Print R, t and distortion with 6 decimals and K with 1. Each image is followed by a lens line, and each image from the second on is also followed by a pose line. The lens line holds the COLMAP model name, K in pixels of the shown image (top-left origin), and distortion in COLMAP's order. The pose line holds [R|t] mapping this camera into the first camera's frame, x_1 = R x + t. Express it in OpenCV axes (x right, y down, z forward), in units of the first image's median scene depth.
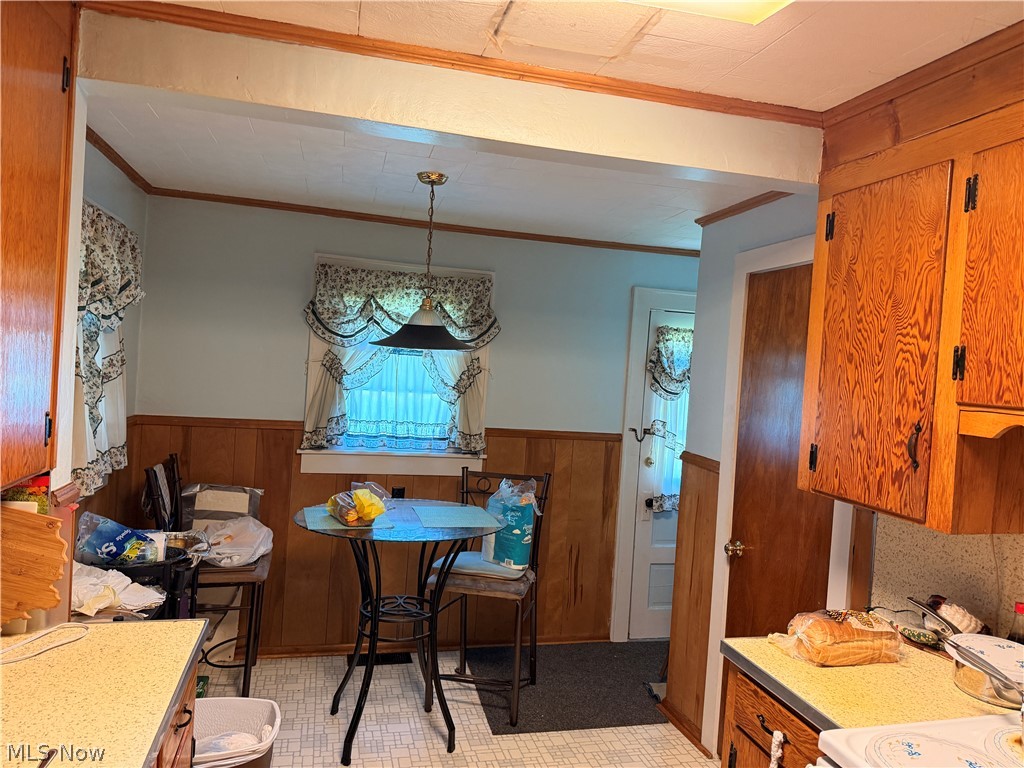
lens RADIAL K [[711.6, 0, 513.0], [0, 711.6, 378.7], [0, 0, 1]] dist [0.066259, -0.086405]
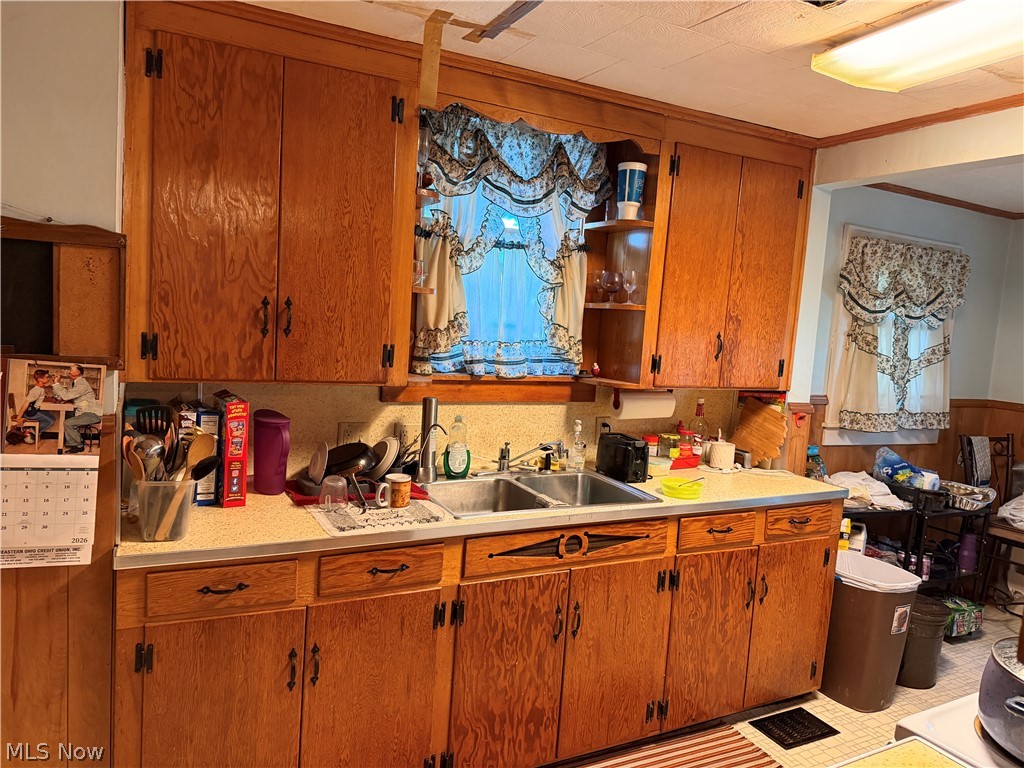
lens RADIAL K [[711.6, 0, 518.9], [0, 711.6, 387.6], [0, 0, 1]] dist [0.066259, -0.086405]
pose [[0.207711, 0.035606, -0.977542, 0.726946], [-0.073574, 0.997075, 0.020685, 0.087205], [0.975419, 0.067625, 0.209723, -0.073474]]
